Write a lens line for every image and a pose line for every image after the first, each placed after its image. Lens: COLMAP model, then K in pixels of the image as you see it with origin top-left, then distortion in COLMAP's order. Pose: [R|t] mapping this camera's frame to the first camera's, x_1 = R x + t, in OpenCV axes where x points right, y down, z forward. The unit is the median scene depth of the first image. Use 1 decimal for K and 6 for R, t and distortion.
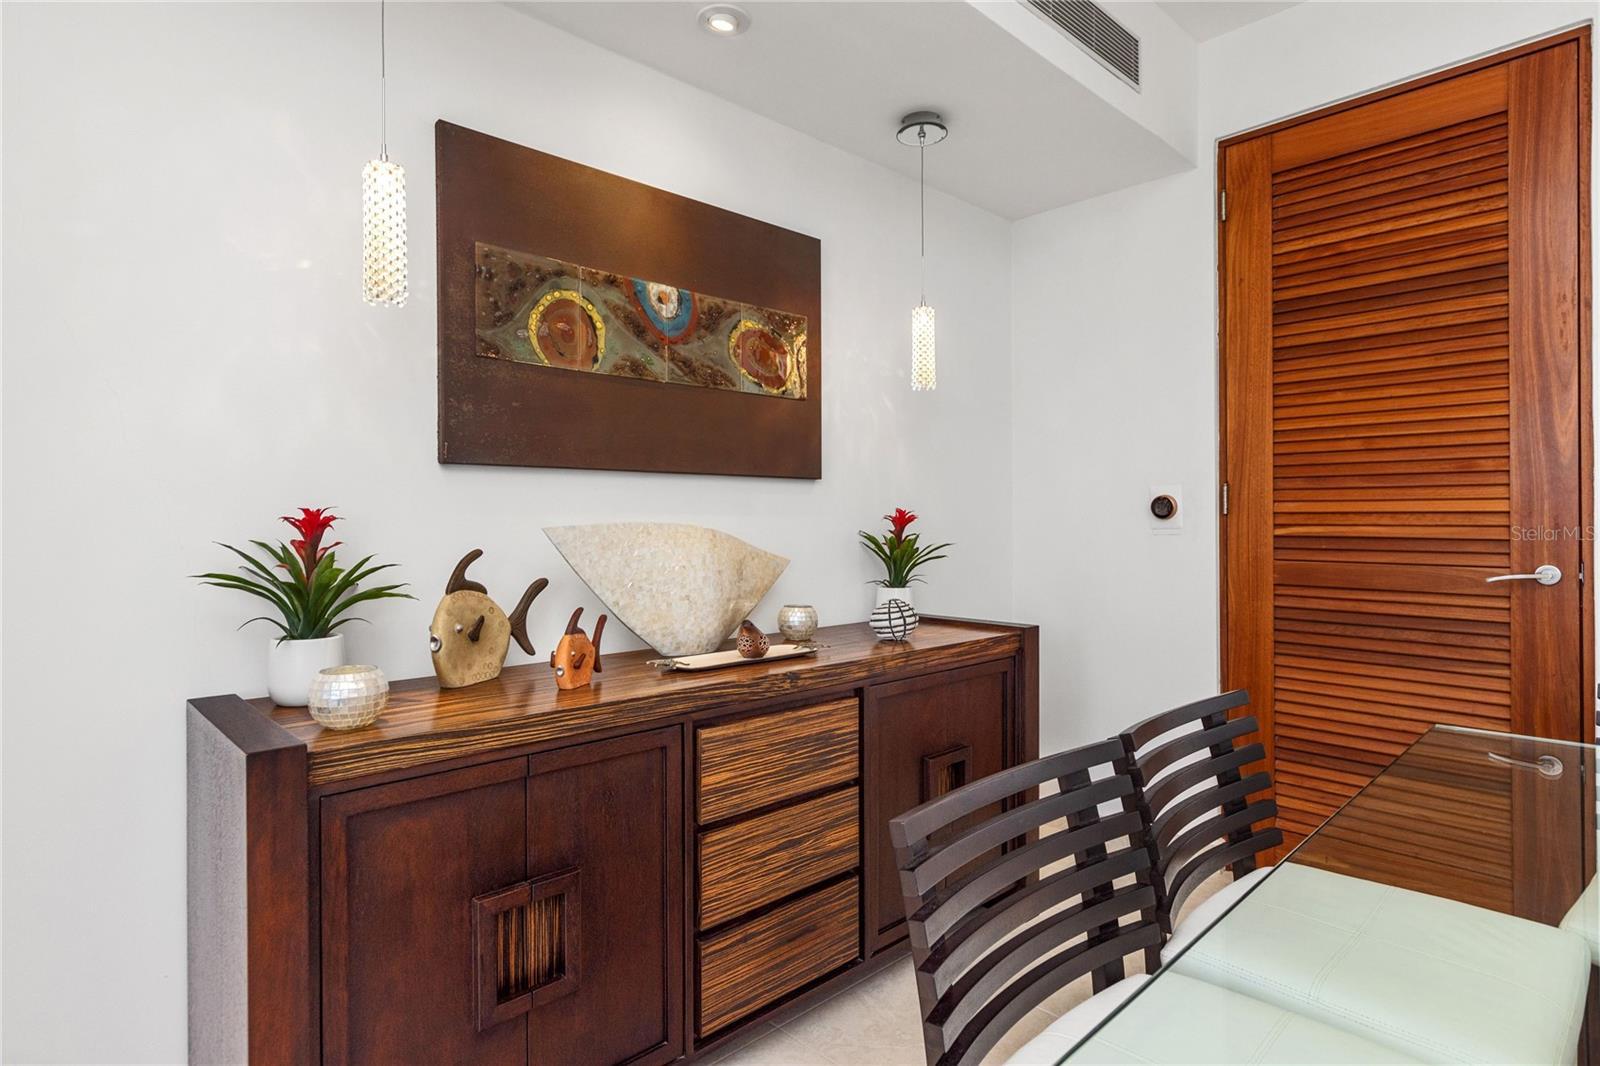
lens RADIAL K [[836.9, 0, 800.0], [0, 836.9, 533.0], [0, 0, 1]] dist [0.000709, 0.000176]
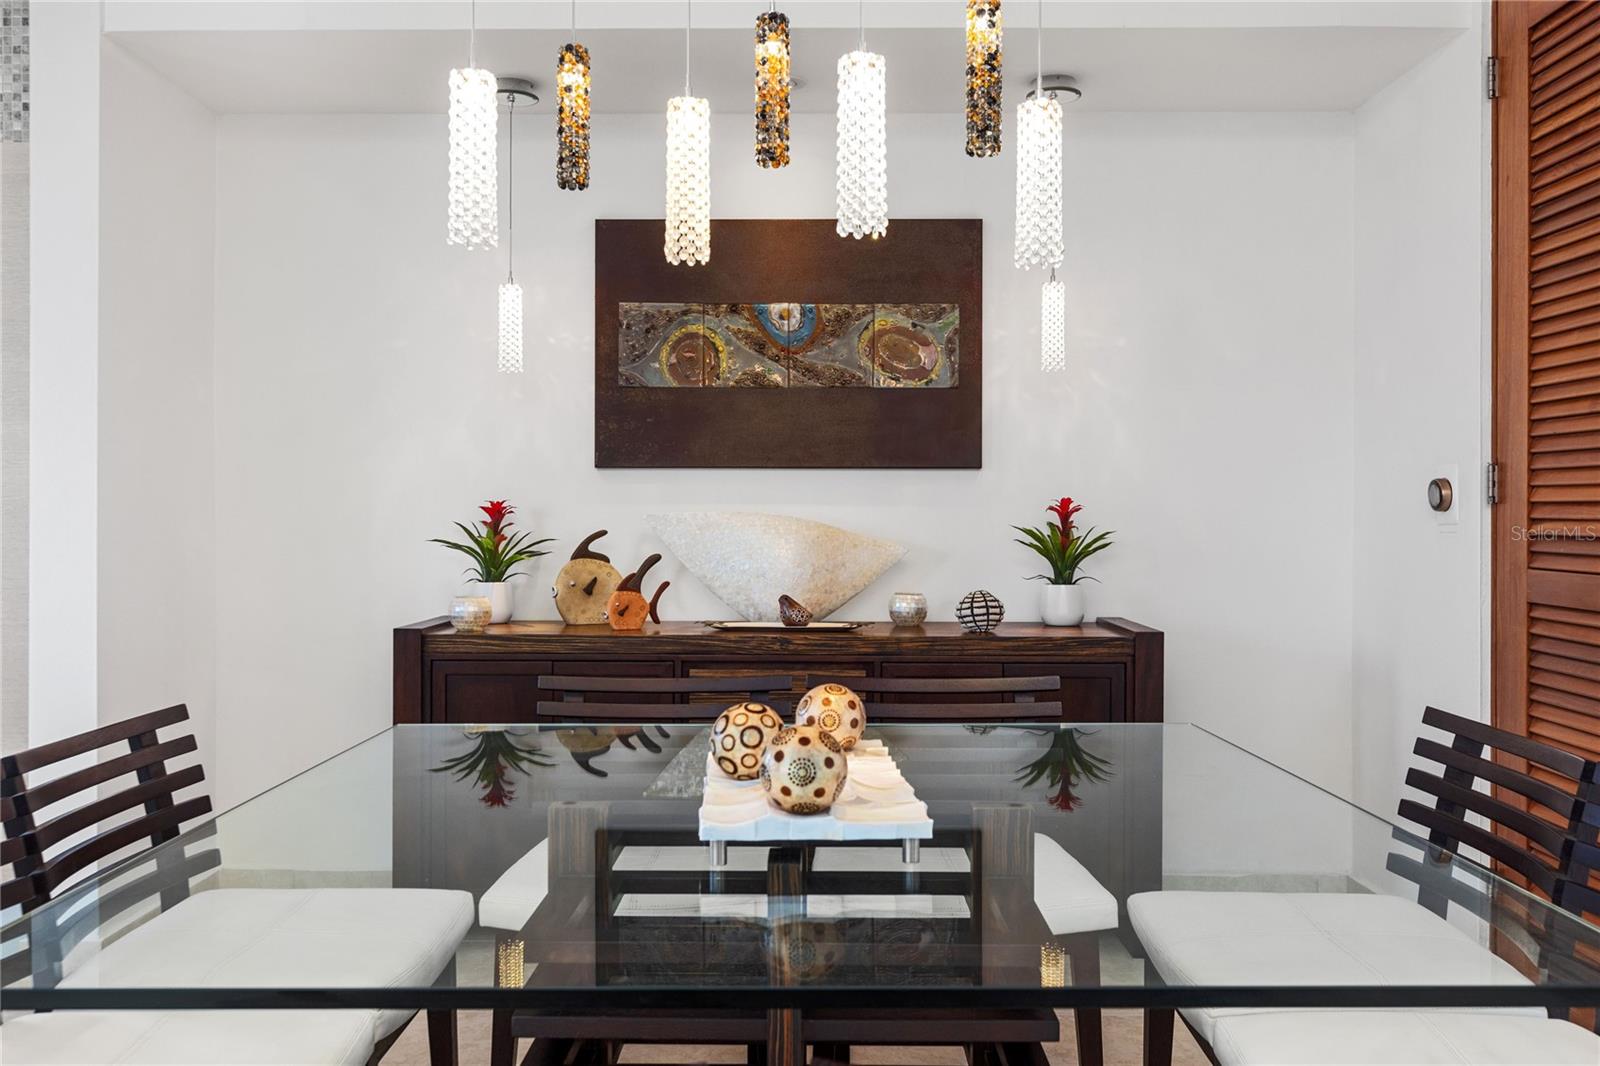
lens RADIAL K [[1401.3, 0, 799.0], [0, 1401.3, 515.2], [0, 0, 1]] dist [0.014086, 0.009412]
pose [[0.727229, 0.006139, -0.686368, 1.172541], [-0.015674, 0.999848, -0.007663, 0.006623], [0.686216, 0.016331, 0.727214, -0.375262]]
